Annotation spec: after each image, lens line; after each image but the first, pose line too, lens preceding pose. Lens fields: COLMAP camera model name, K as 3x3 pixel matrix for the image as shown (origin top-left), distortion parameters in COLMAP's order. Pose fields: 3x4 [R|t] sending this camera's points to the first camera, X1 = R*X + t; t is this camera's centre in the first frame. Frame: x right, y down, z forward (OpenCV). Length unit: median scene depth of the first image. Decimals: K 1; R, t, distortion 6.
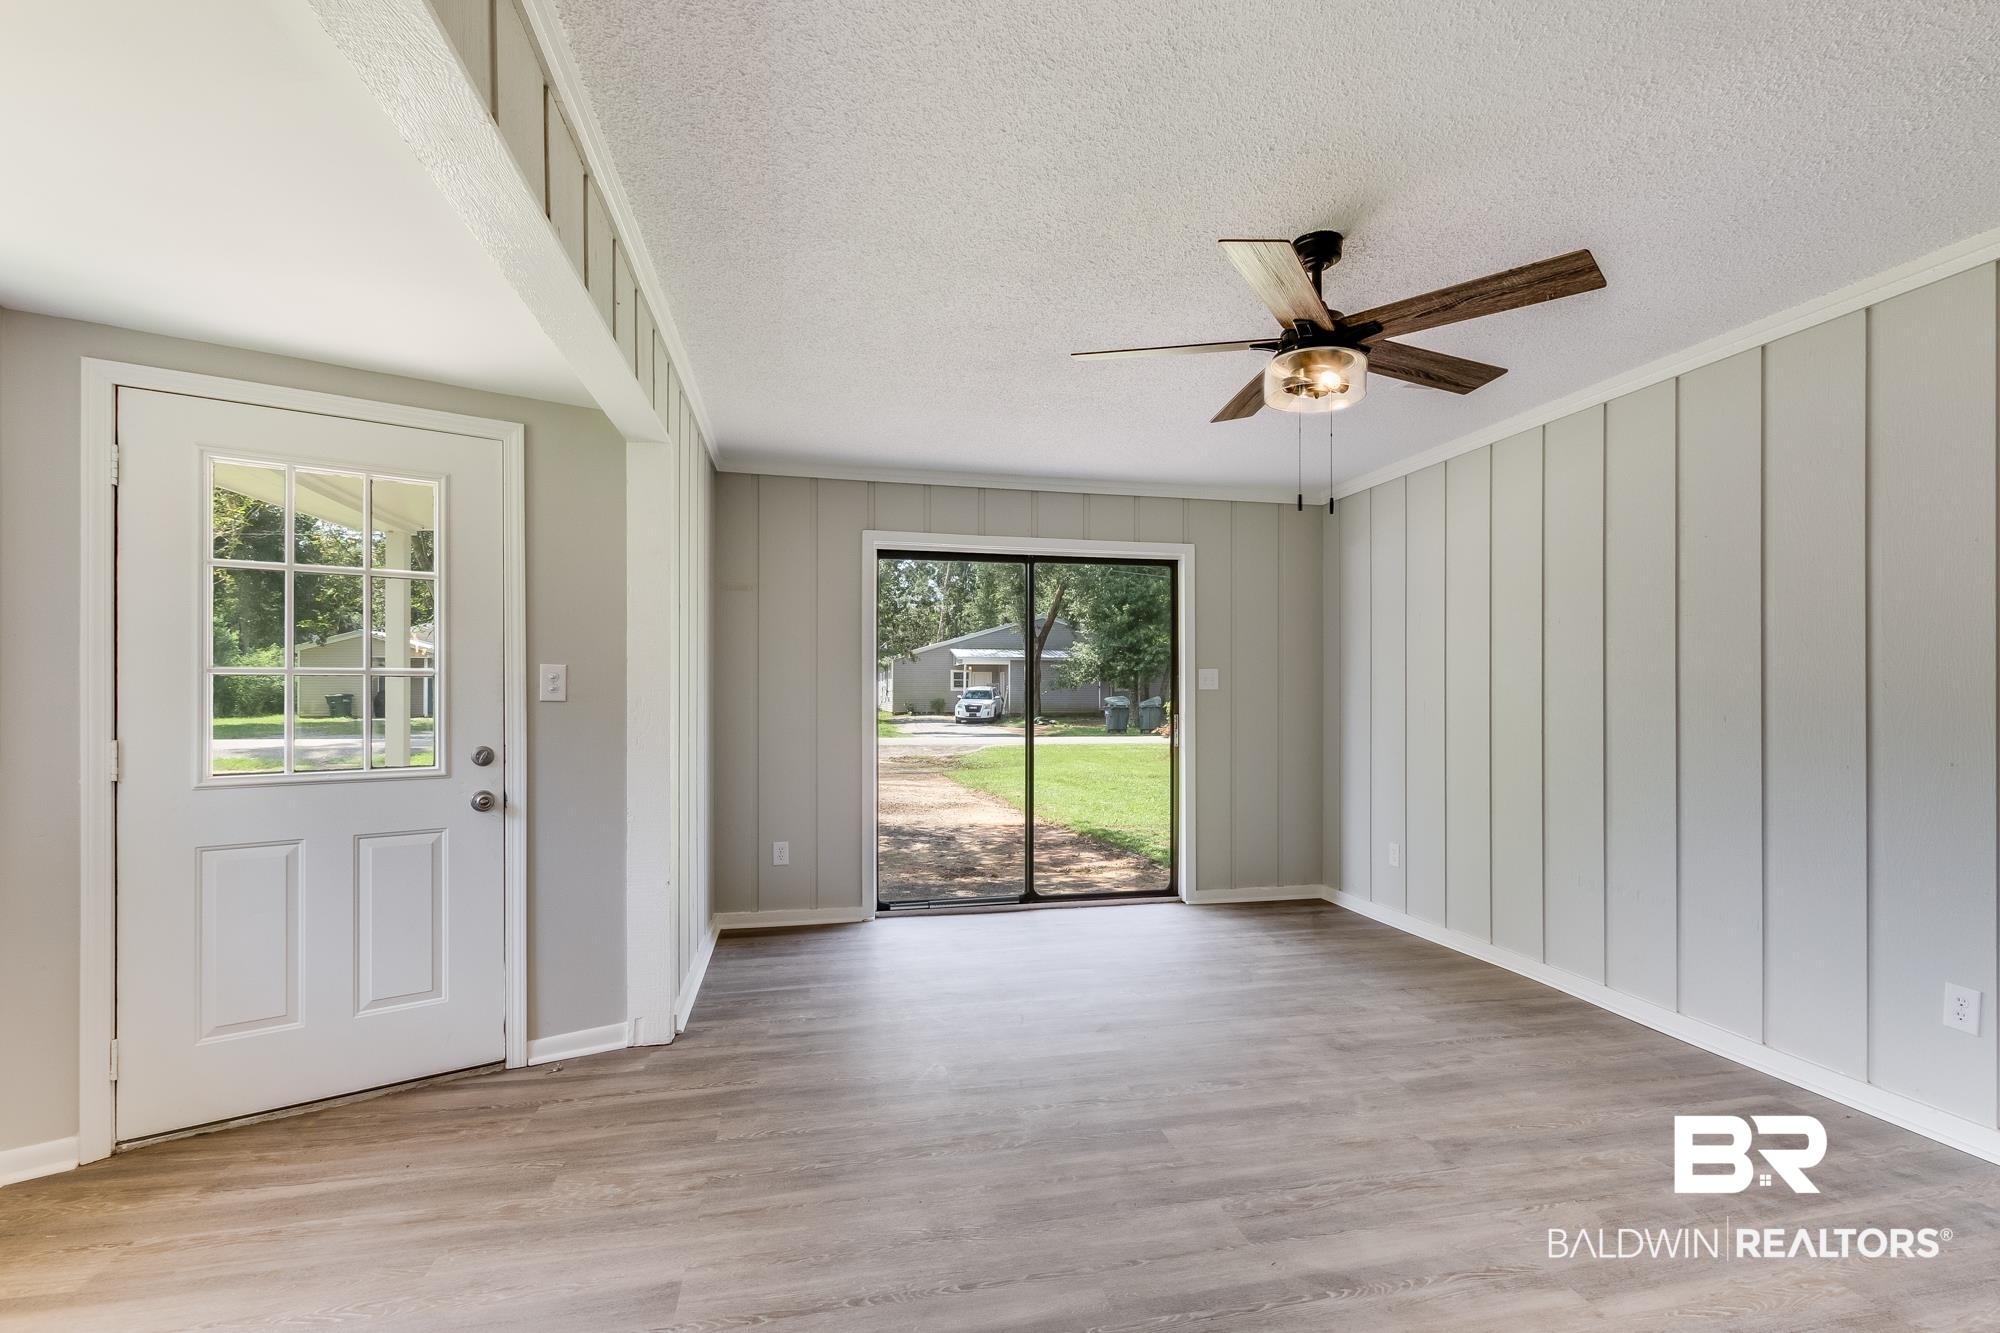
lens RADIAL K [[911.8, 0, 1009.6], [0, 911.8, 687.2], [0, 0, 1]] dist [0.000735, -0.000411]
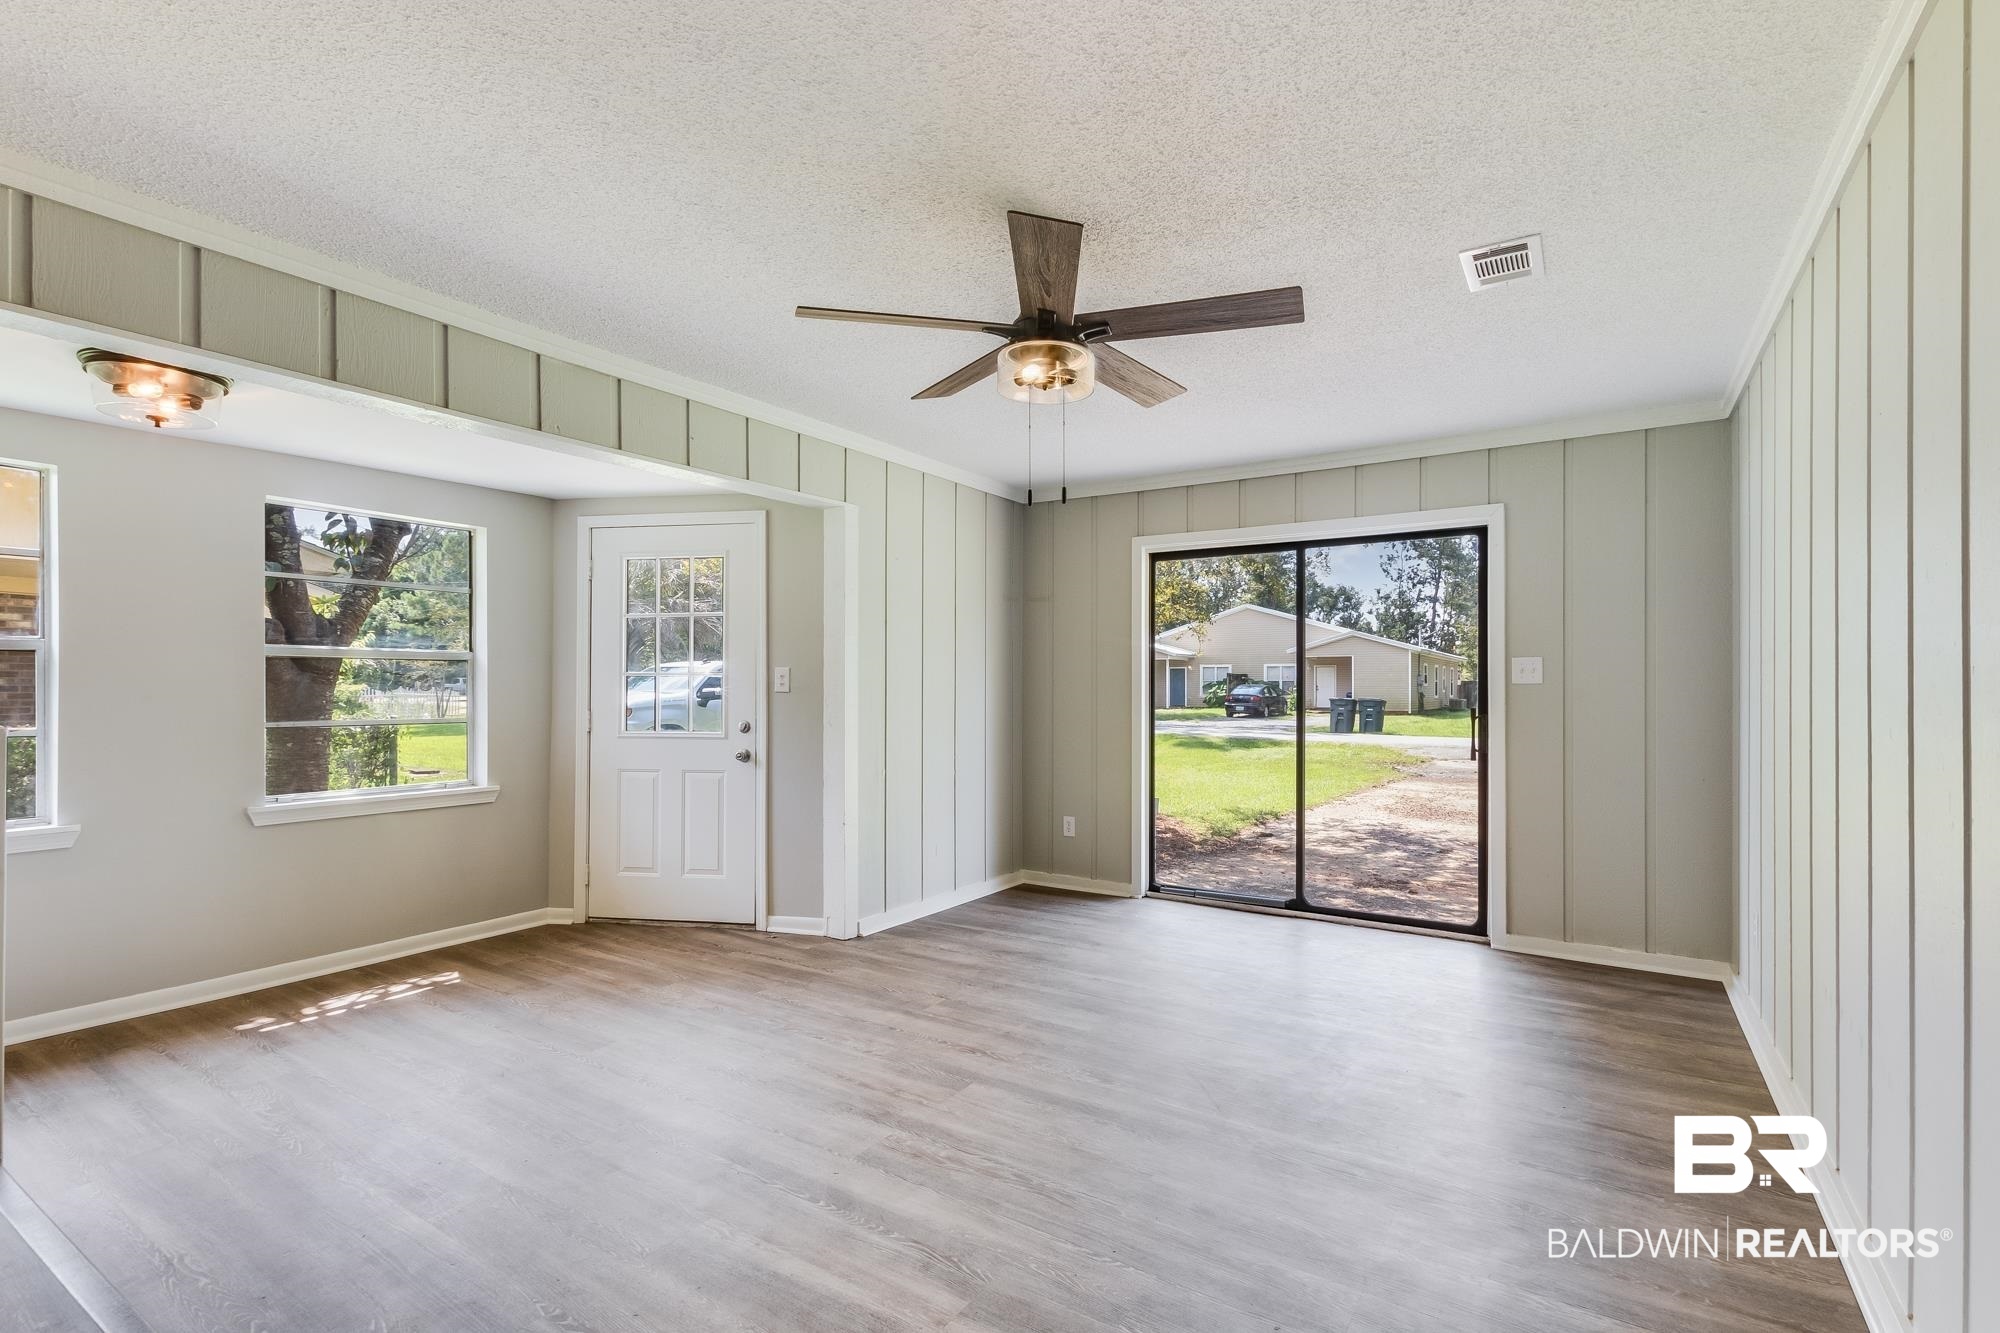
lens RADIAL K [[908.0, 0, 1005.9], [0, 908.0, 681.7], [0, 0, 1]] dist [0.001681, 0.000312]
pose [[0.702273, -0.003934, -0.711897, 0.838874], [0.002506, 0.999992, -0.003053, 0.003932], [0.711903, 0.000360, 0.702277, 0.221624]]
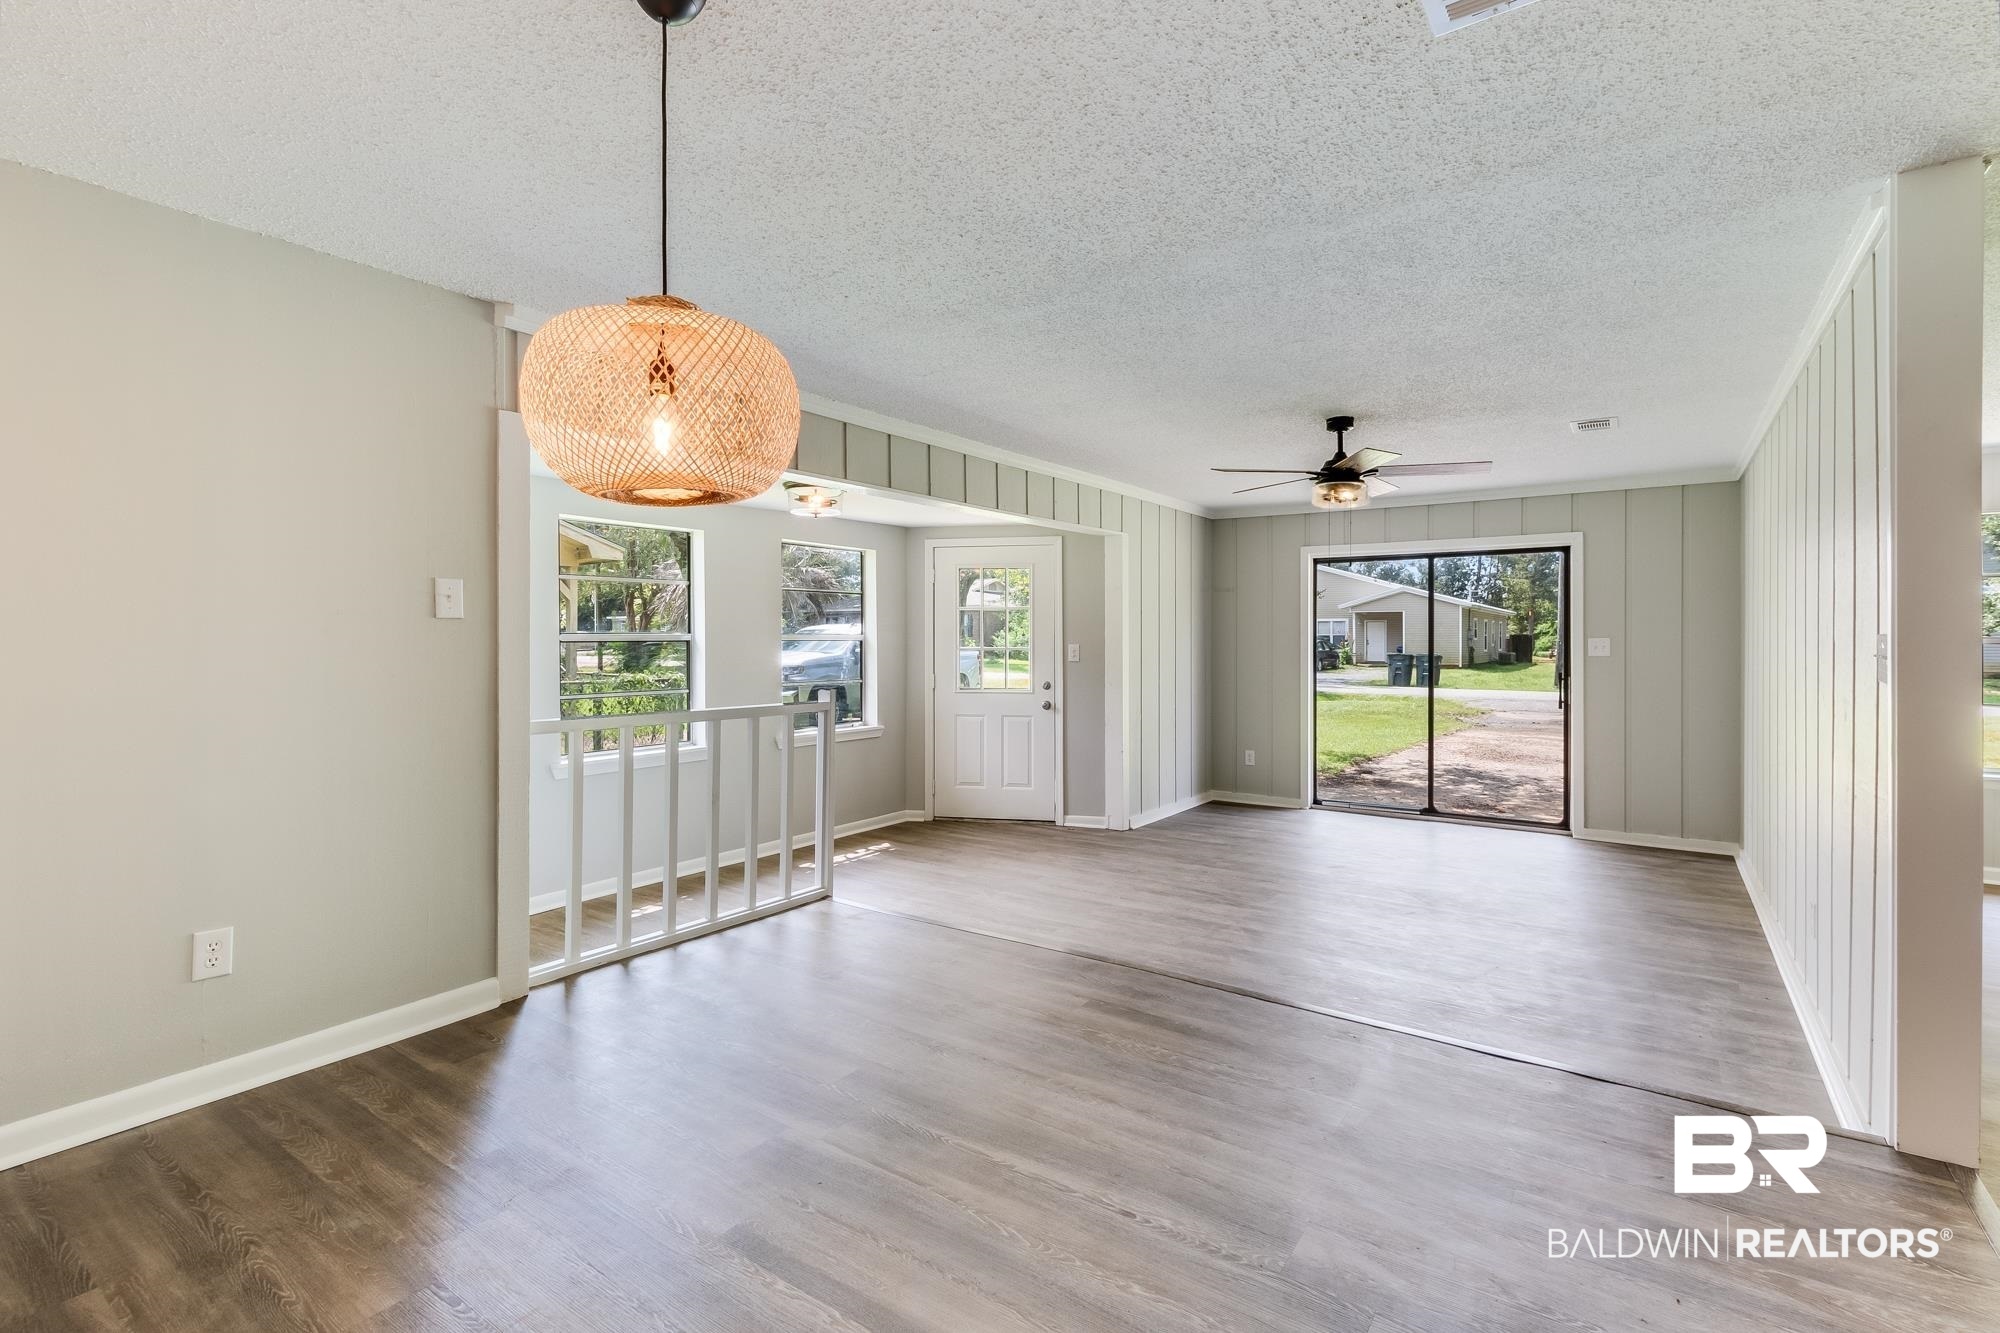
lens RADIAL K [[910.3, 0, 1008.4], [0, 910.3, 641.8], [0, 0, 1]] dist [0.002212, -0.000233]
pose [[0.677753, 0.000575, -0.735289, 1.014916], [0.004732, 0.999976, 0.005145, -0.045190], [0.735274, -0.006966, 0.677734, -0.600358]]
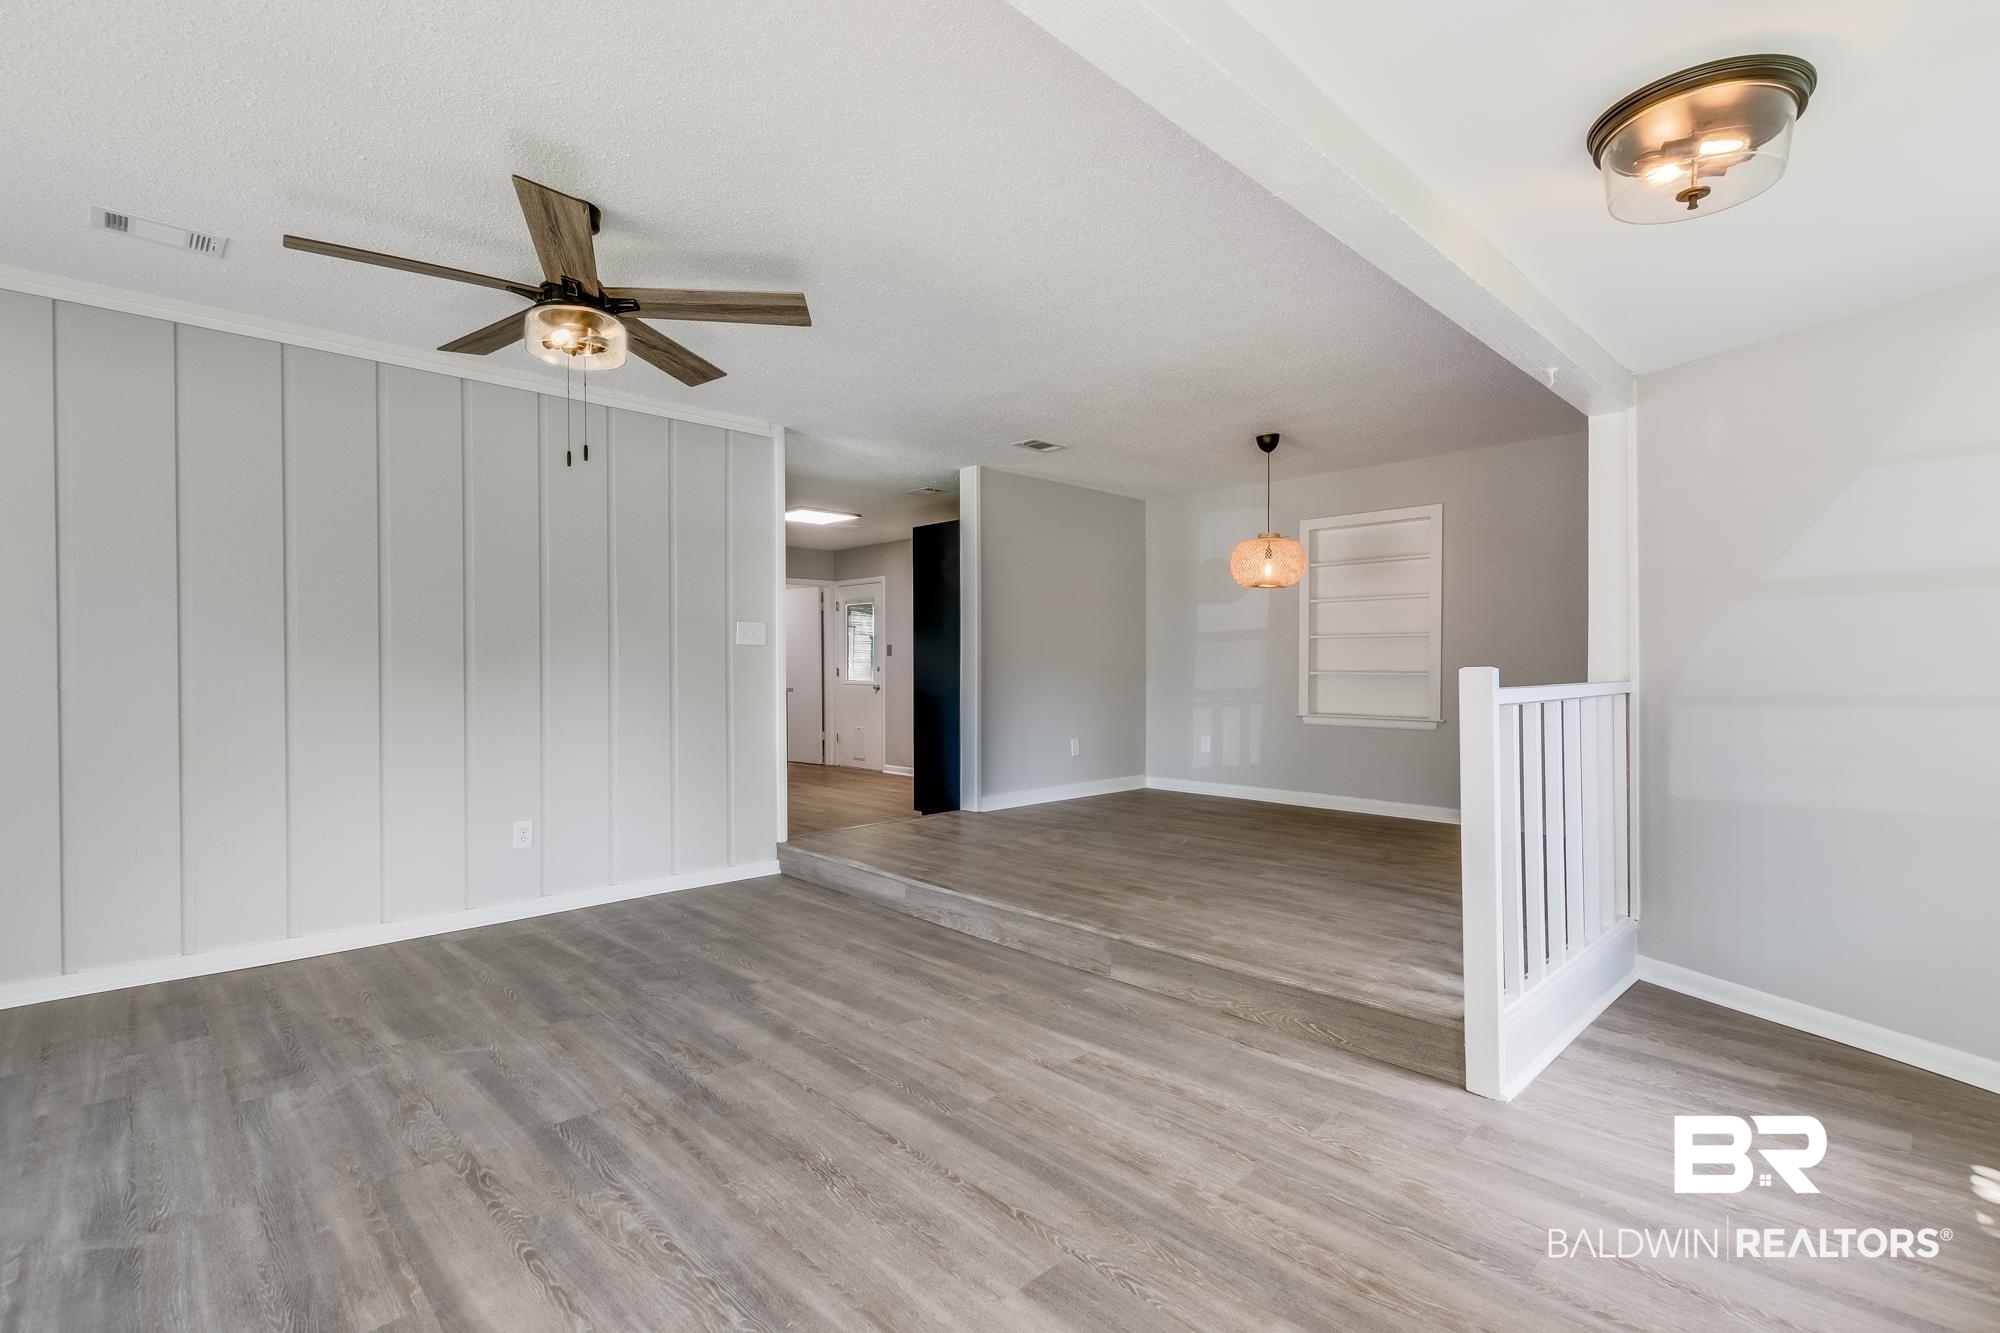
lens RADIAL K [[924.0, 0, 1007.4], [0, 924.0, 678.0], [0, 0, 1]] dist [0.003187, 0.000336]
pose [[-0.529083, -0.012212, 0.848482, -0.703432], [-0.005470, 0.999925, 0.010981, 0.036852], [-0.848552, 0.001169, -0.529110, 0.947676]]
